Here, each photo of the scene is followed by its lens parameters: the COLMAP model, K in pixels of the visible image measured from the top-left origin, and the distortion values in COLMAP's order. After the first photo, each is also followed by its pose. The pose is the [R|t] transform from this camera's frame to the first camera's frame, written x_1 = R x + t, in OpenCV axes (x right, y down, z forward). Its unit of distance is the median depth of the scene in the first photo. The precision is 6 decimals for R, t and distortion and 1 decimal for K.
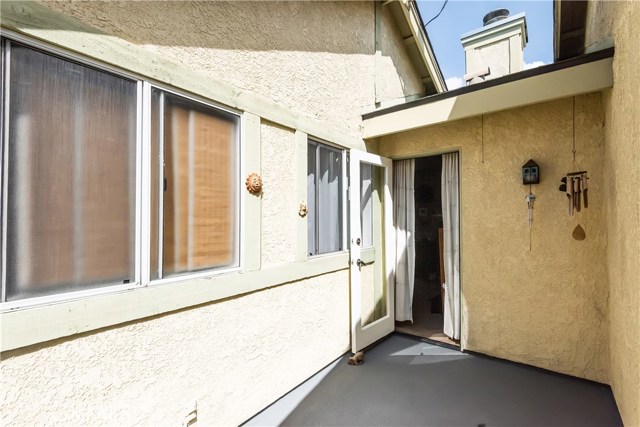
lens RADIAL K [[290.5, 0, 320.3], [0, 290.5, 214.0], [0, 0, 1]] dist [-0.004165, -0.001514]
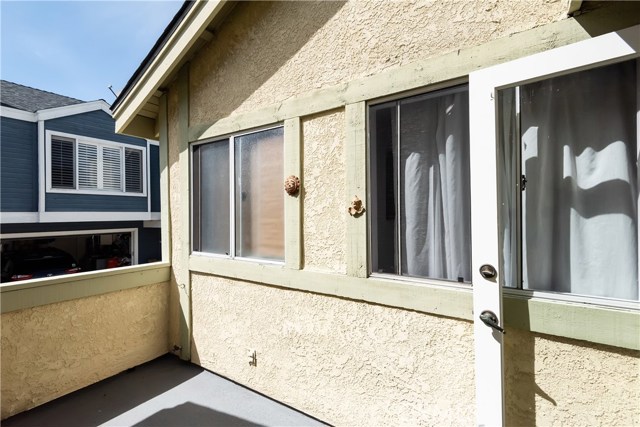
lens RADIAL K [[290.5, 0, 319.1], [0, 290.5, 215.1], [0, 0, 1]] dist [-0.004165, -0.001514]
pose [[0.067084, 0.003129, -0.997742, 0.799387], [0.019494, 0.999800, 0.004446, -0.001422], [0.997557, -0.019748, 0.067010, 1.010148]]
